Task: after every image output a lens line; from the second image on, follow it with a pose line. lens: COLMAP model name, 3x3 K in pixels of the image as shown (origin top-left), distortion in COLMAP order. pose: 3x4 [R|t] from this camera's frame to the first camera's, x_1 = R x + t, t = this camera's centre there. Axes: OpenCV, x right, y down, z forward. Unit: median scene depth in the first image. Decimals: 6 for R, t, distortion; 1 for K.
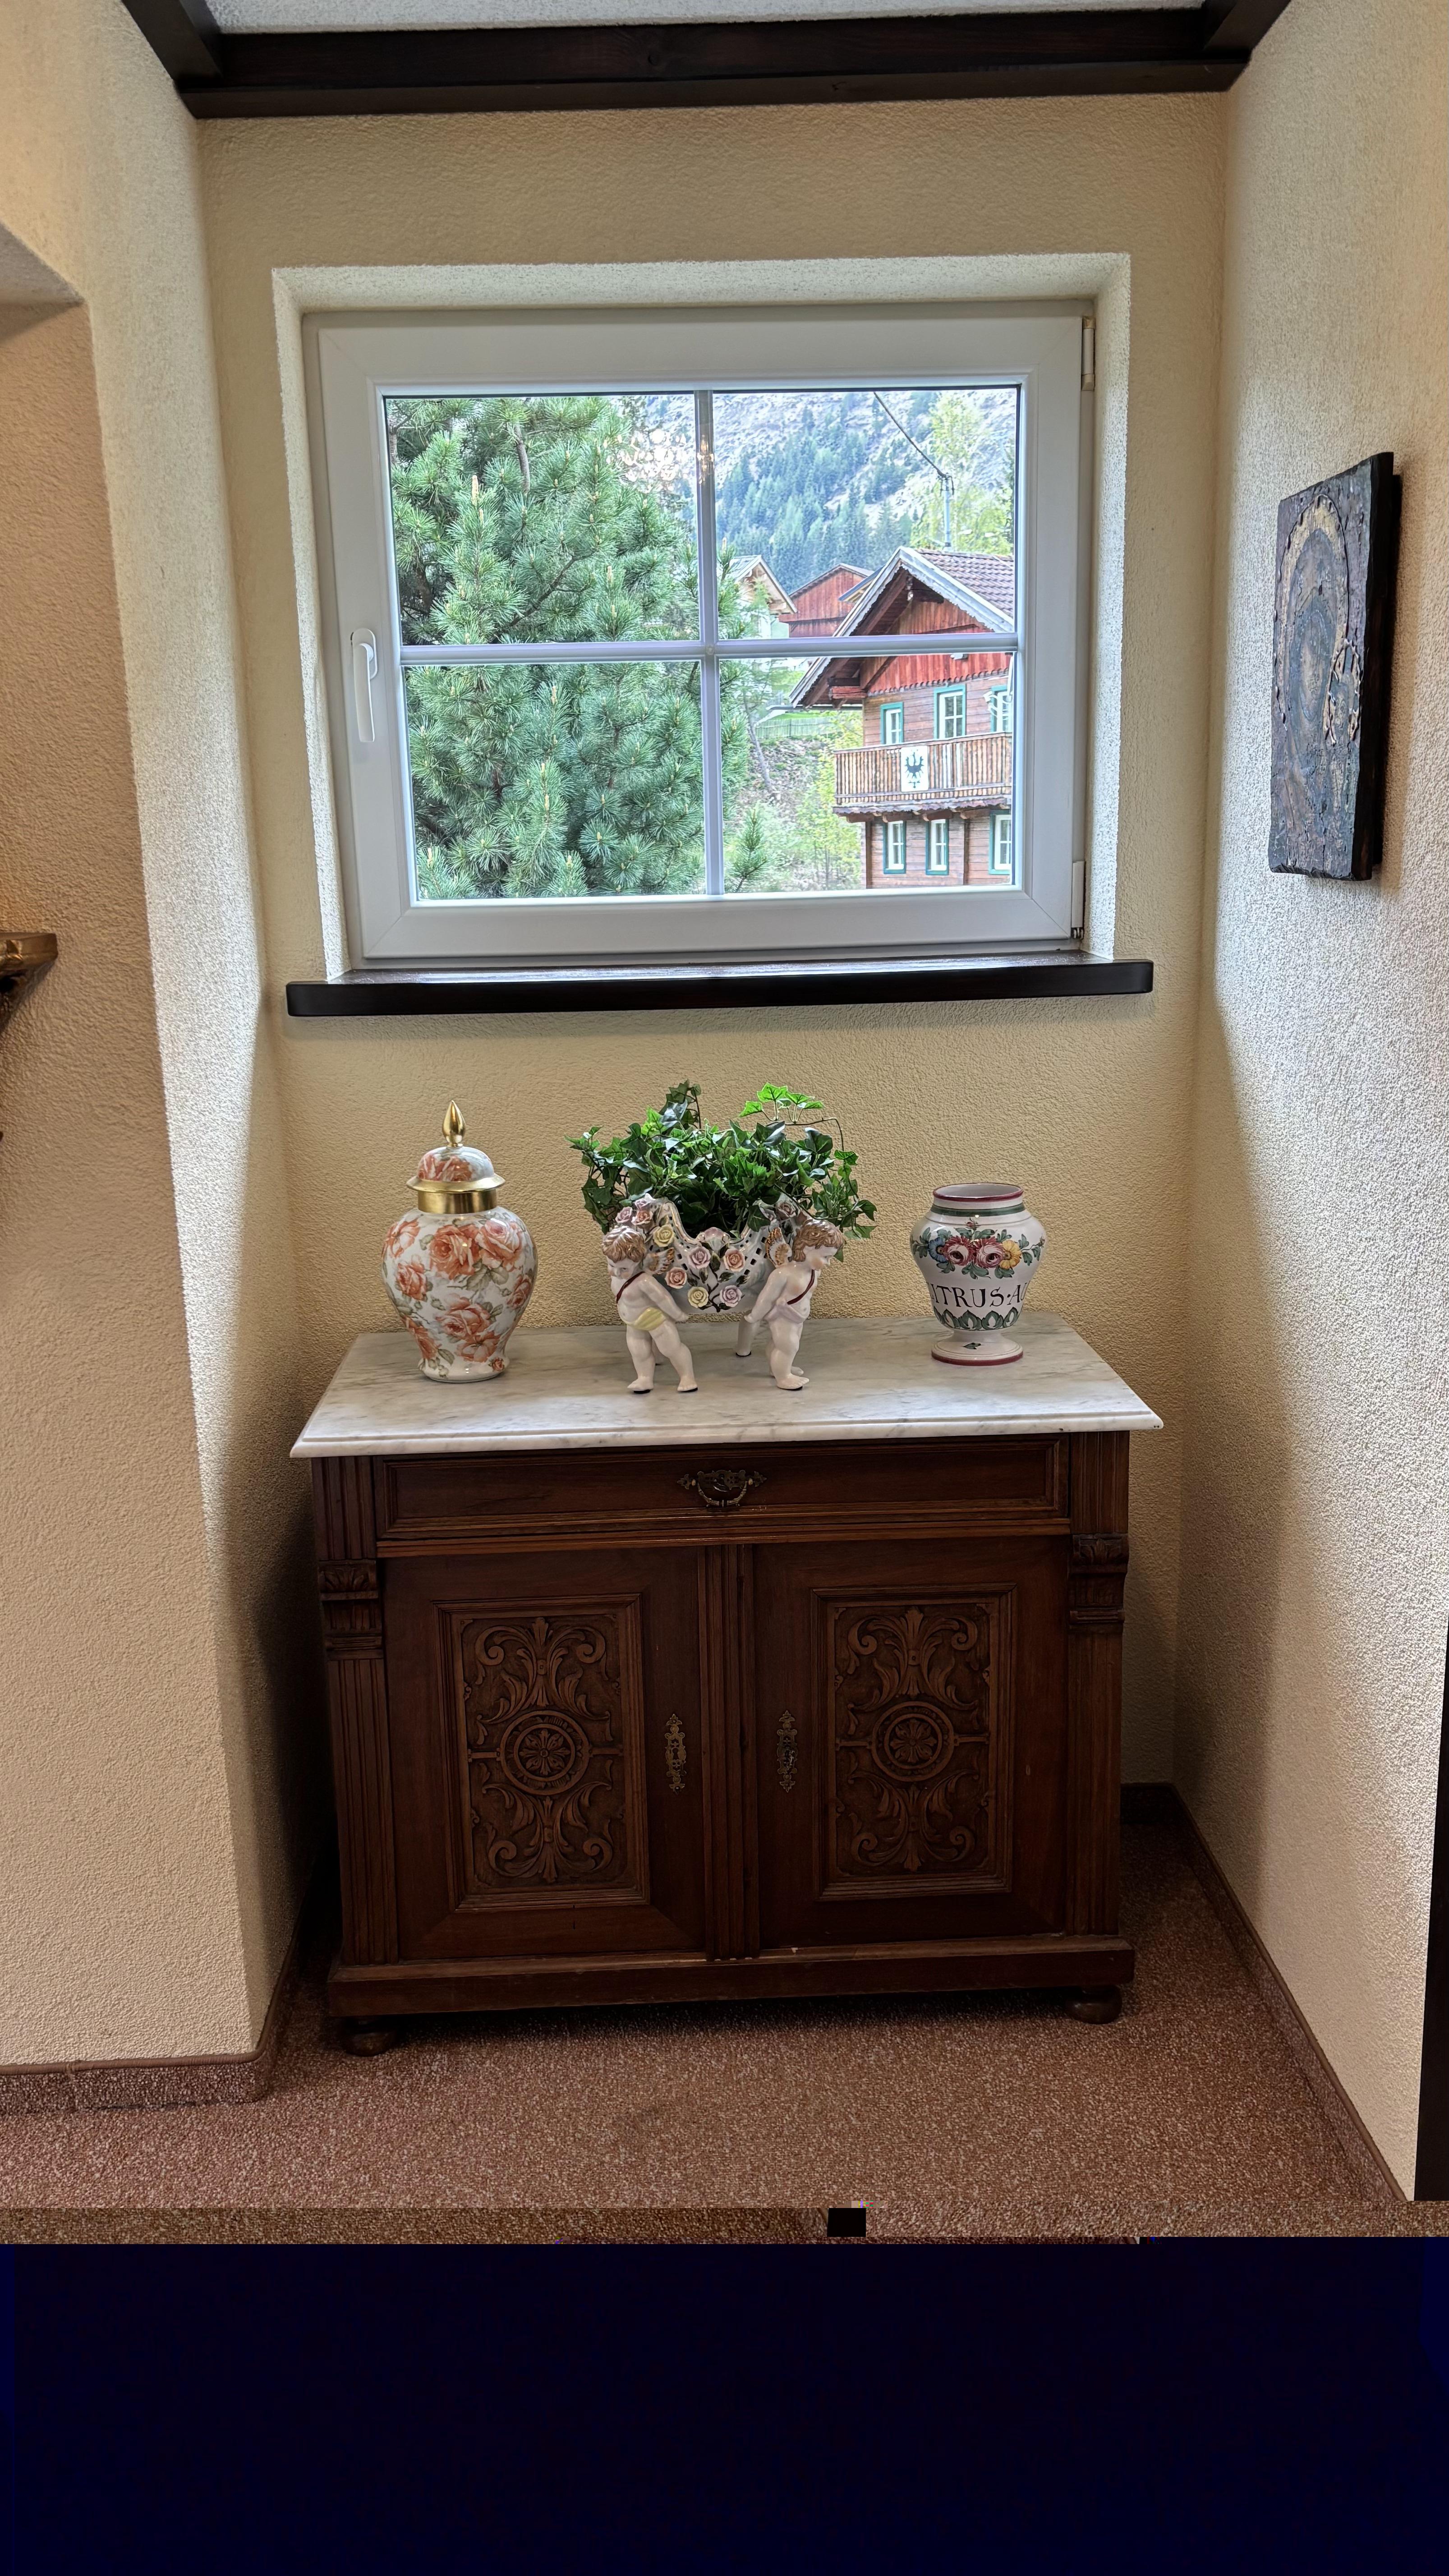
lens RADIAL K [[1989.5, 0, 721.4], [0, 1989.5, 1354.8], [0, 0, 1]] dist [0.129646, -0.240886]
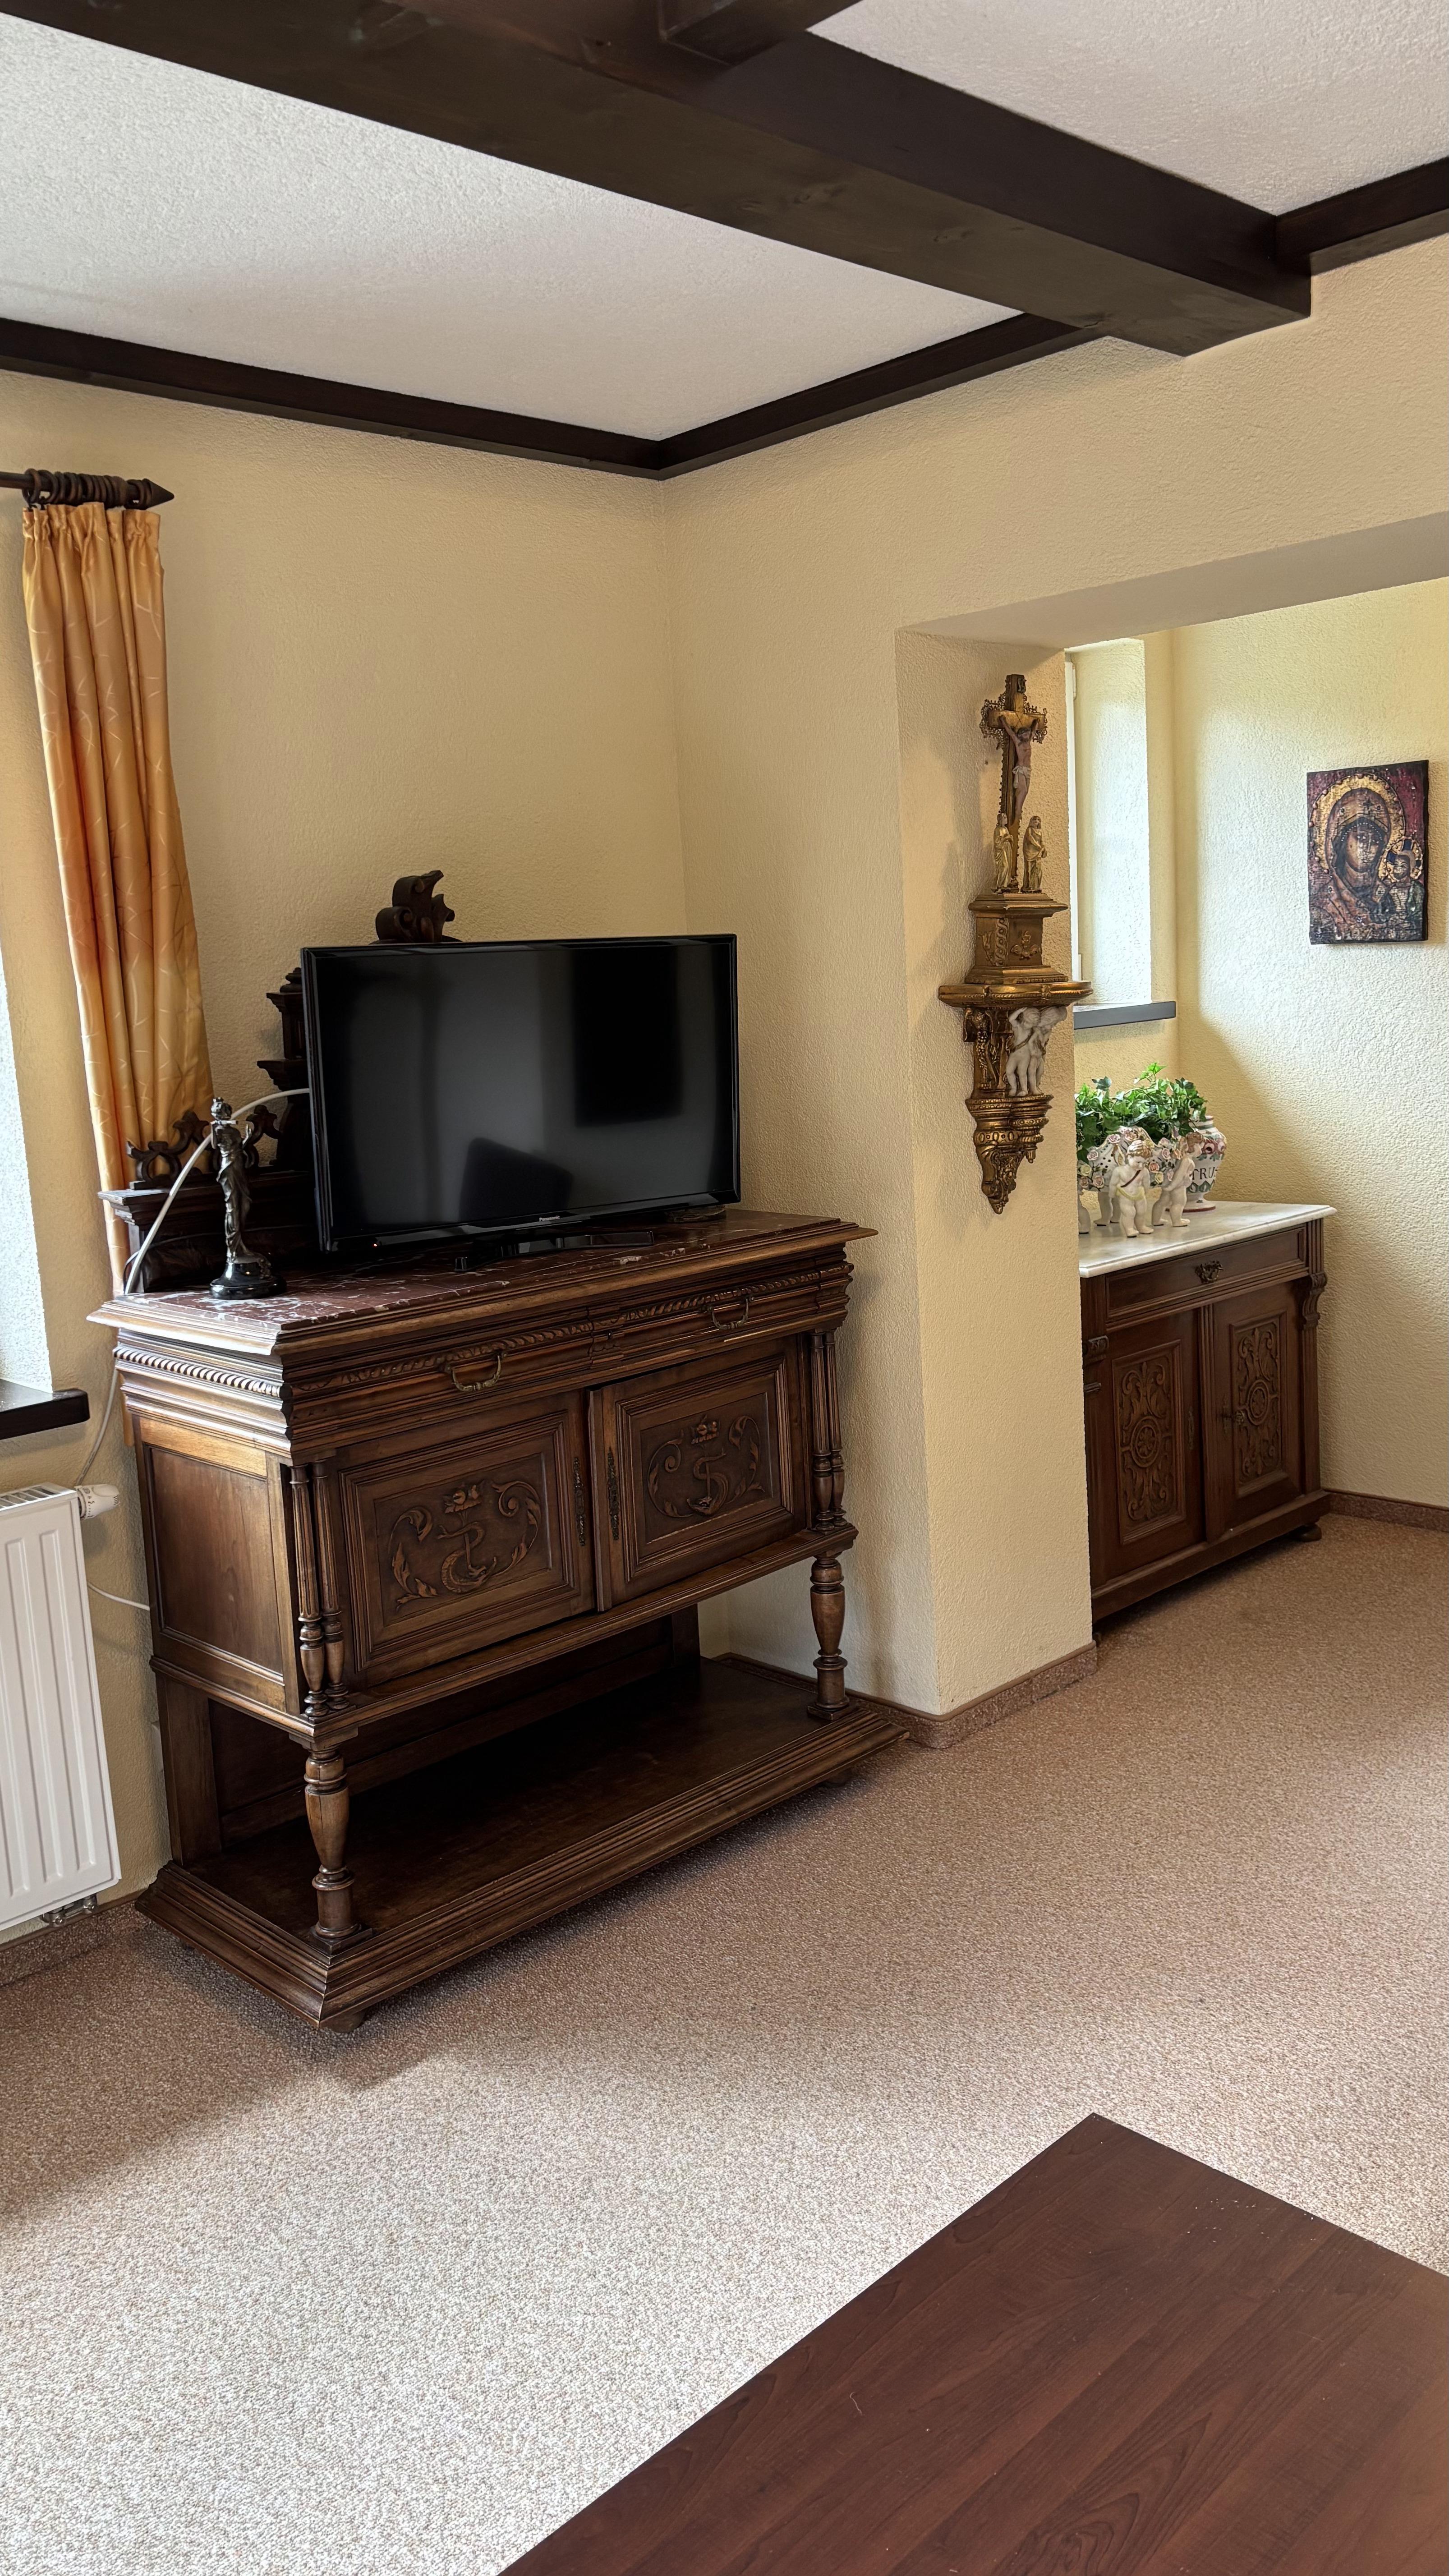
lens RADIAL K [[1966.4, 0, 724.5], [0, 1966.4, 1288.0], [0, 0, 1]] dist [0.123268, -0.120433]
pose [[0.736127, -0.133420, 0.663564, -1.509007], [0.204135, 0.978492, -0.029716, 0.043133], [-0.645327, 0.157331, 0.747530, -0.083987]]
